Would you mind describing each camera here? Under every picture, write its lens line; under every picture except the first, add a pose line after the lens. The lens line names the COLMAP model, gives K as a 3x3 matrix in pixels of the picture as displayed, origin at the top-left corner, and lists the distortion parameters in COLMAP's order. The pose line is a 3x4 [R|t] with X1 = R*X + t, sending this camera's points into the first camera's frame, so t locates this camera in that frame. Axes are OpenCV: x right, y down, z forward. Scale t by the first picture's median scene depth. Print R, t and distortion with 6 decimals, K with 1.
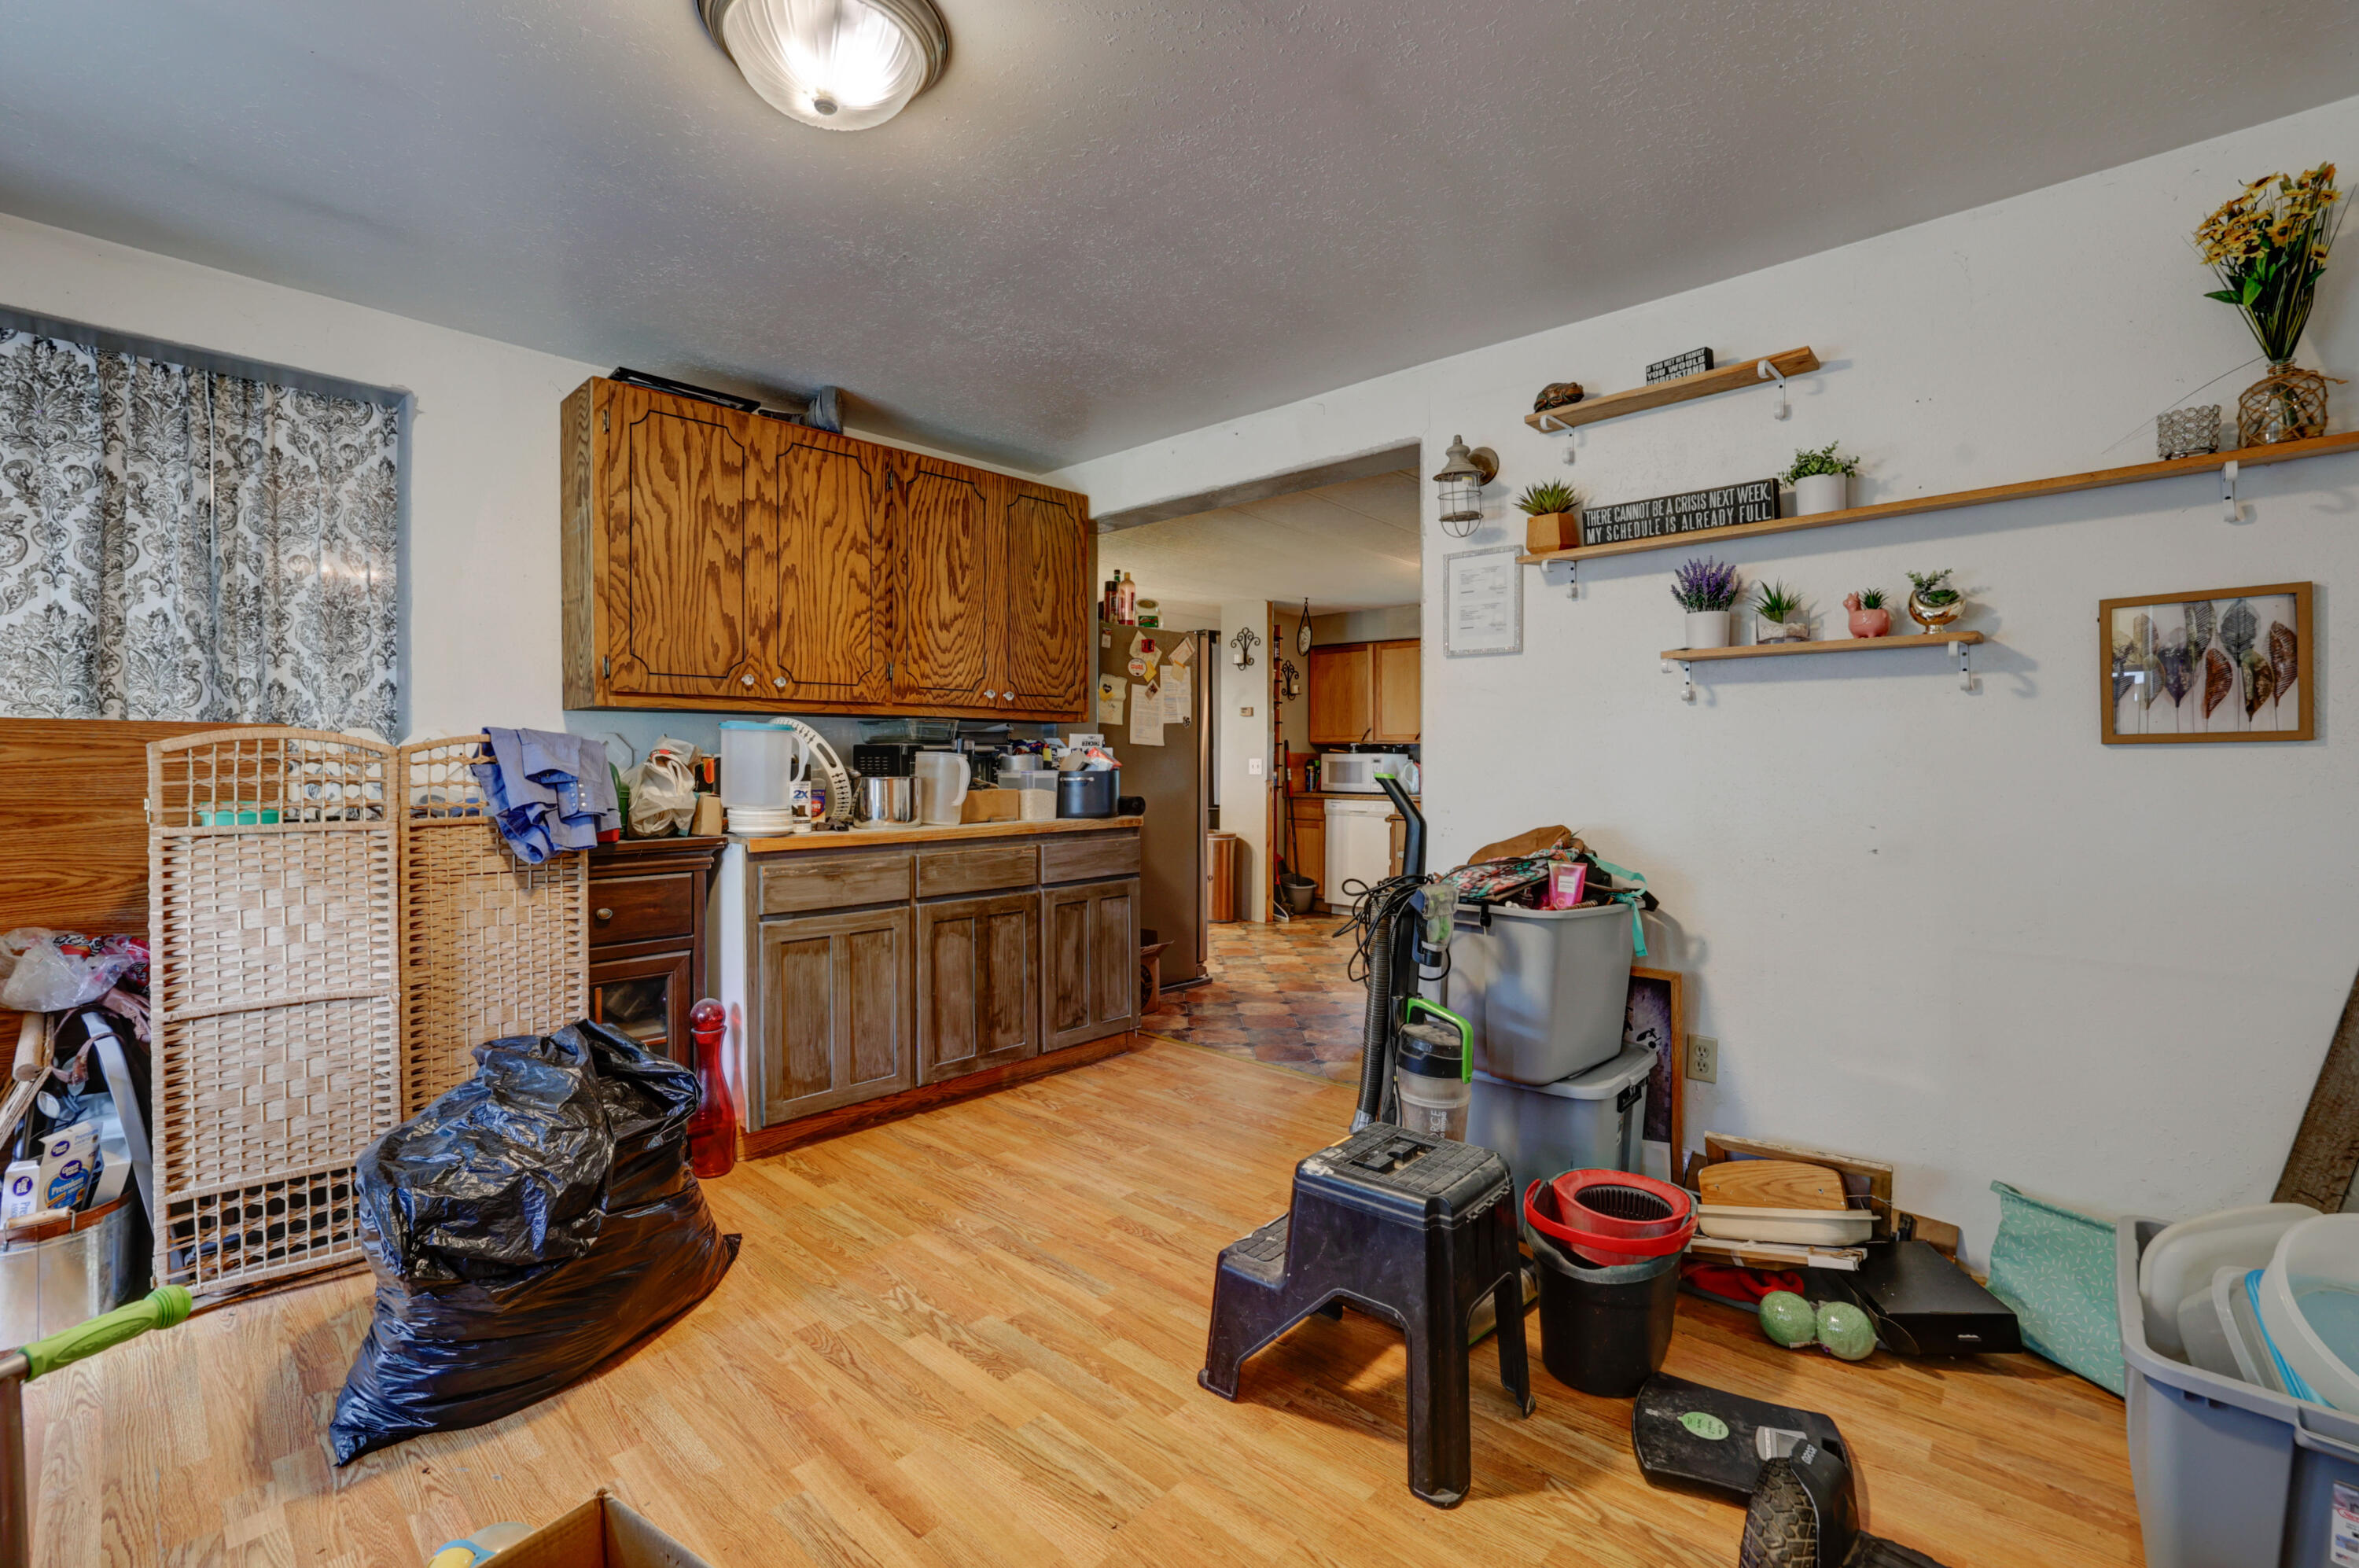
lens RADIAL K [[1014.1, 0, 1161.3], [0, 1014.1, 774.9], [0, 0, 1]] dist [-0.035177, 0.011262]
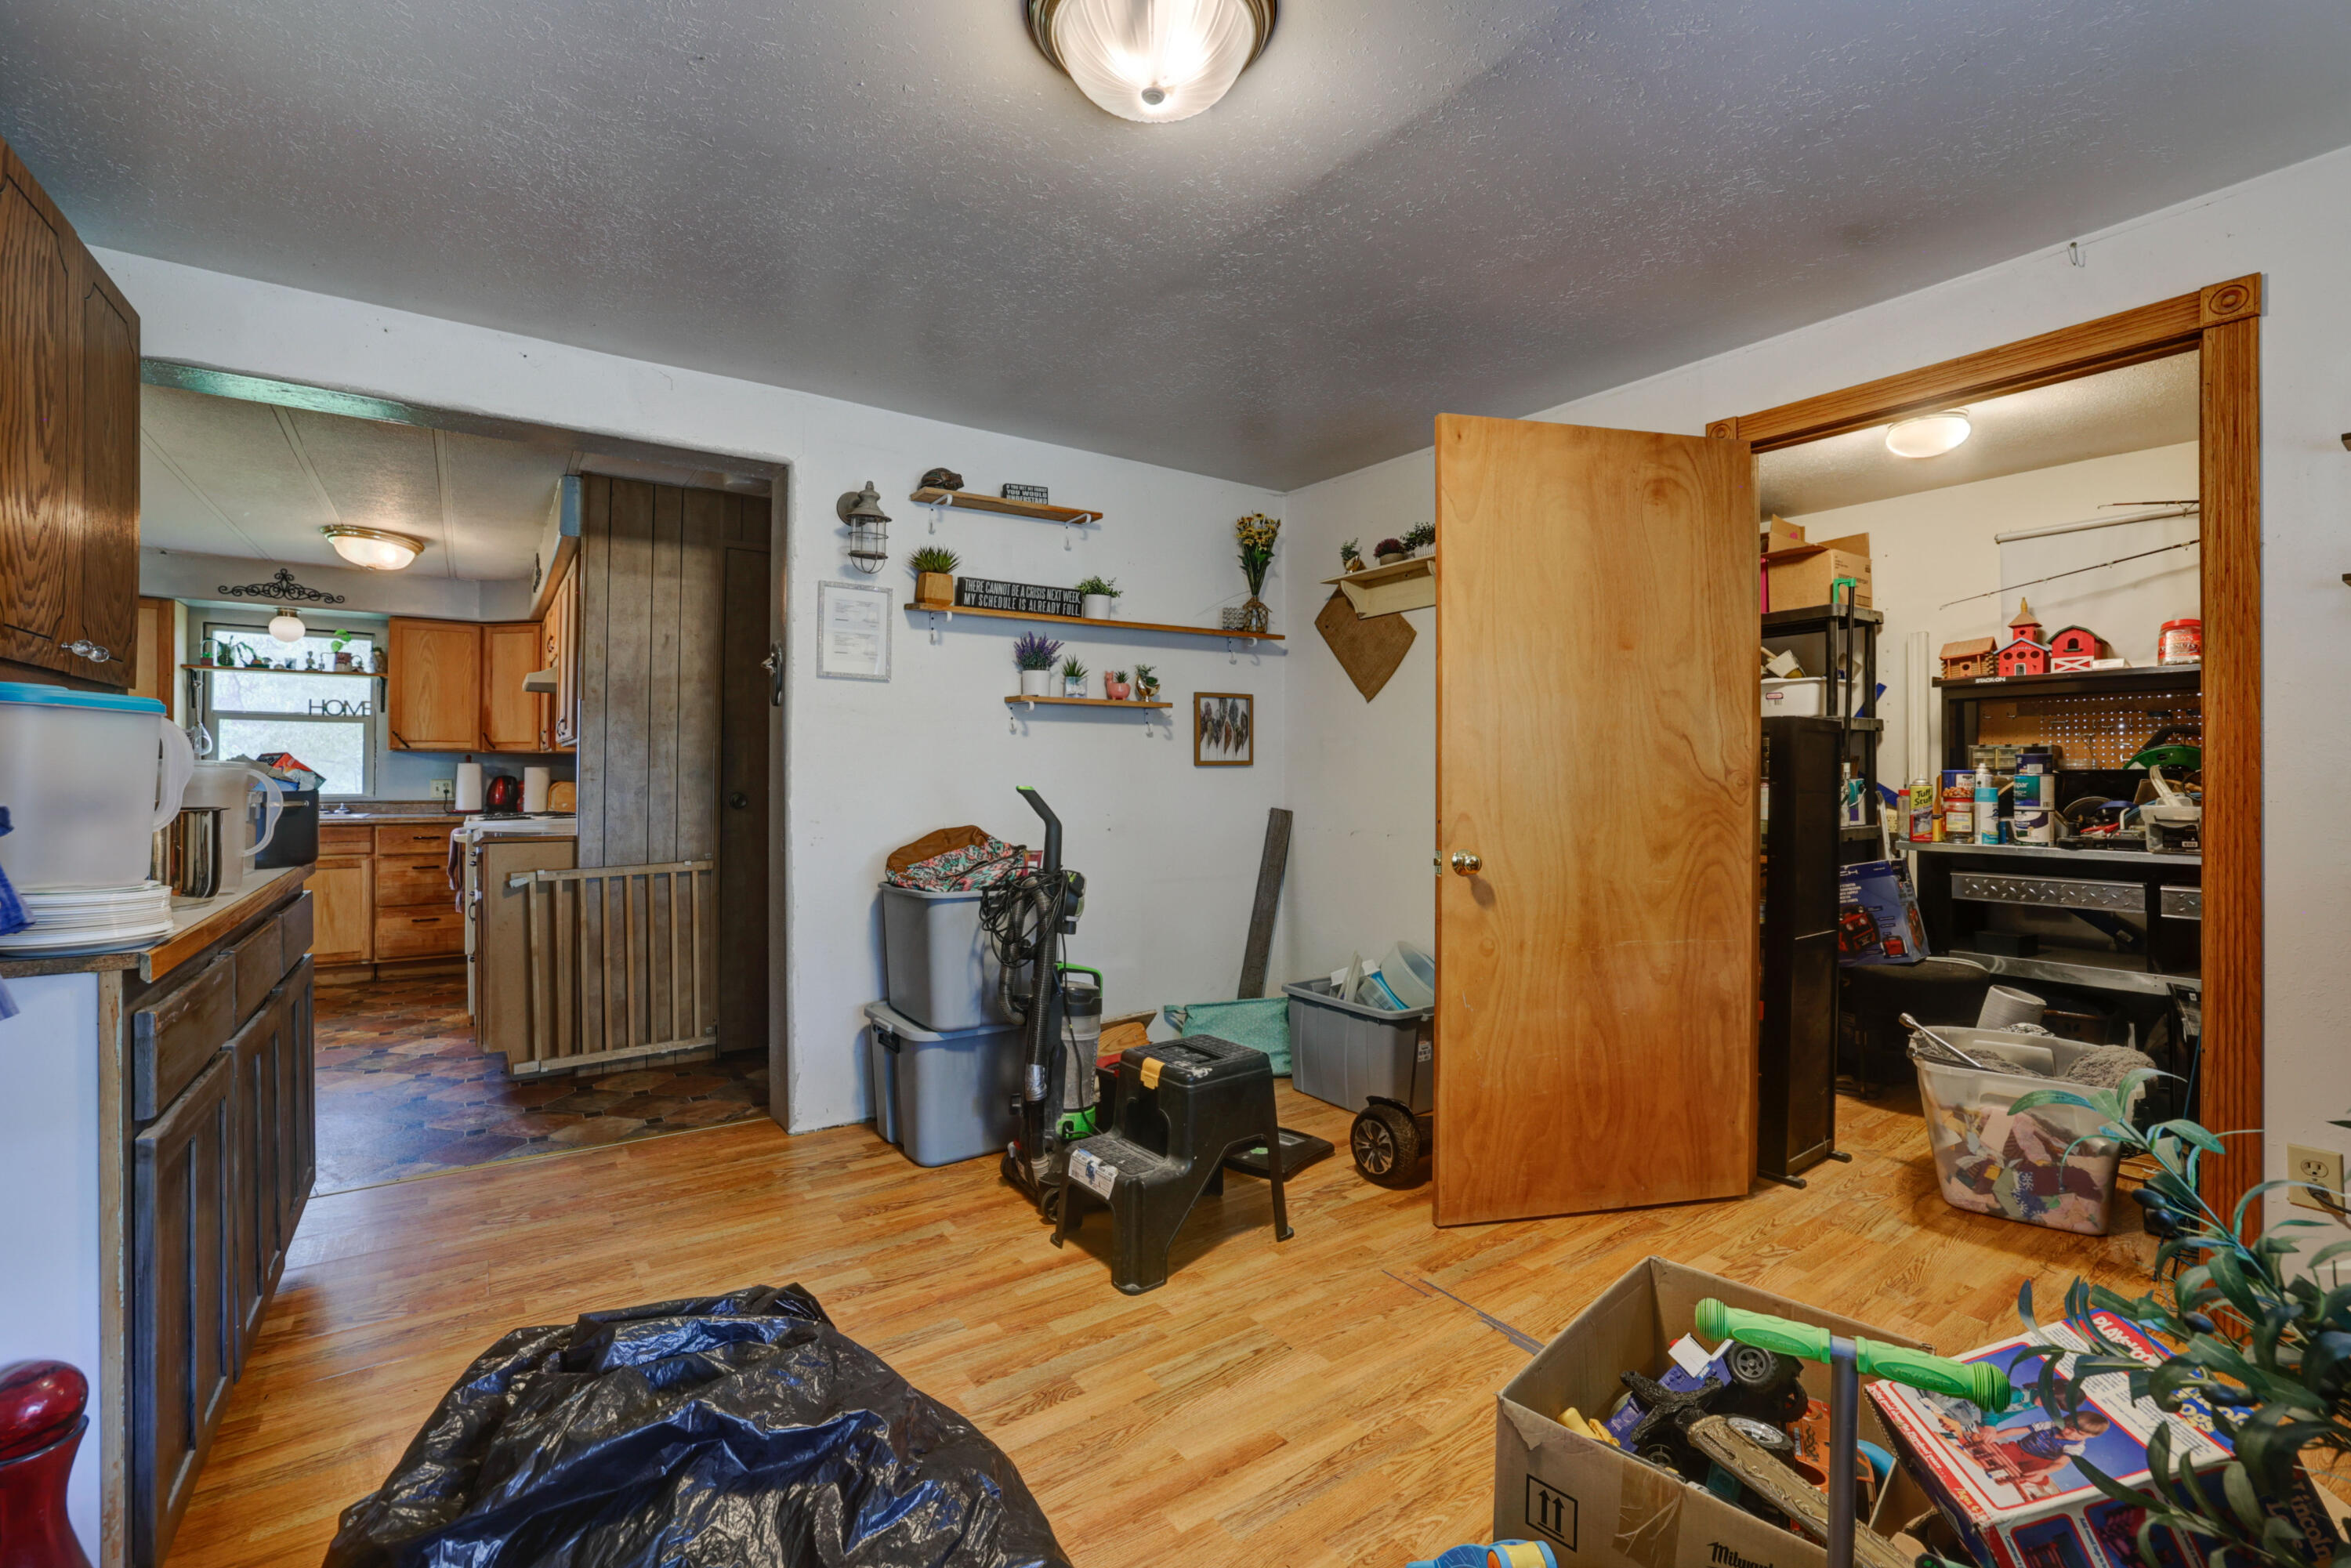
lens RADIAL K [[1010.6, 0, 1174.9], [0, 1010.6, 773.3], [0, 0, 1]] dist [-0.035177, 0.011262]
pose [[0.204118, -0.000798, 0.978946, -0.892026], [0.014316, 0.999895, -0.002170, -0.010340], [-0.978842, 0.014458, 0.204108, 0.555529]]
